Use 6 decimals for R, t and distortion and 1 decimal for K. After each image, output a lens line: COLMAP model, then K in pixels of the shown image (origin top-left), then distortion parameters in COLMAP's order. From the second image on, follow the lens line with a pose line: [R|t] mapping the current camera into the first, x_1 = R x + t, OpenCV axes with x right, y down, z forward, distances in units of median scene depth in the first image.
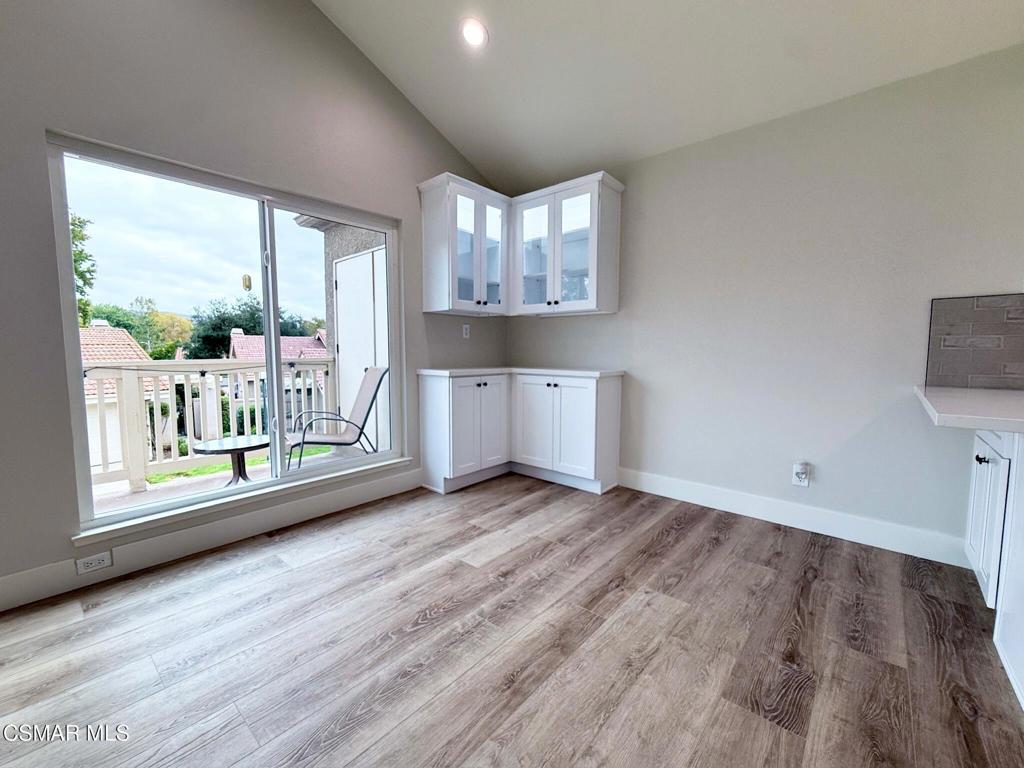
lens RADIAL K [[410.3, 0, 519.8], [0, 410.3, 385.2], [0, 0, 1]] dist [-0.006105, 0.000786]
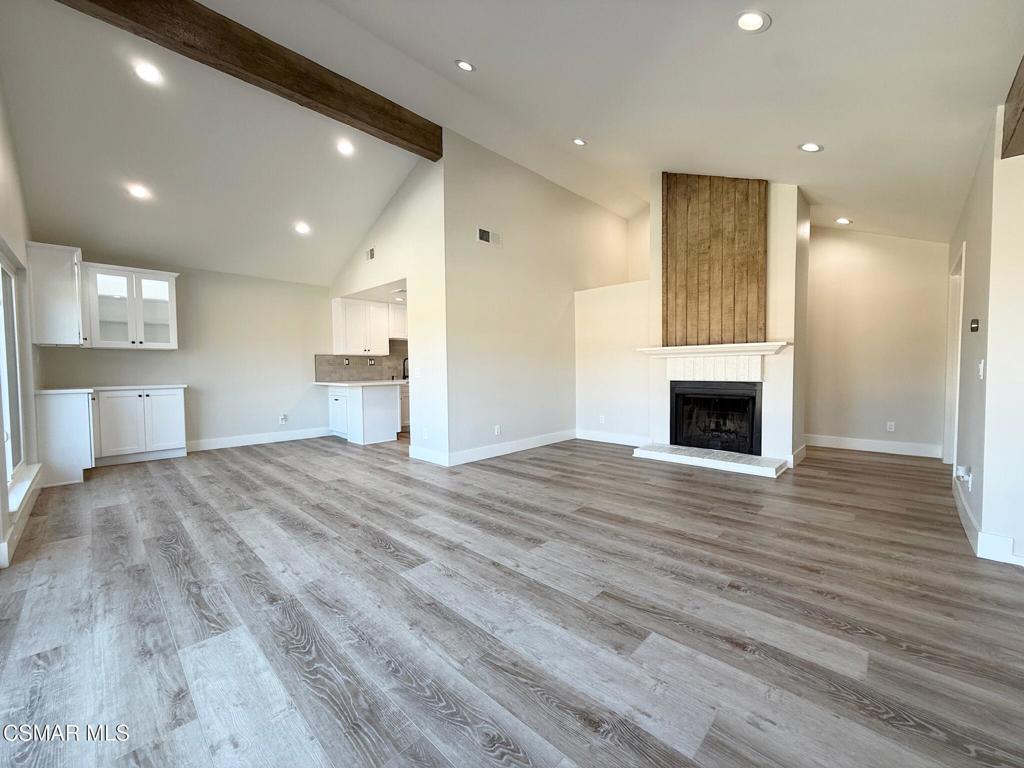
lens RADIAL K [[410.3, 0, 518.9], [0, 410.3, 377.5], [0, 0, 1]] dist [-0.006105, 0.000786]
pose [[0.045900, -0.028099, 0.998551, -1.403085], [0.100635, 0.994649, 0.023363, 0.038086], [-0.993864, 0.099417, 0.048482, -0.478011]]
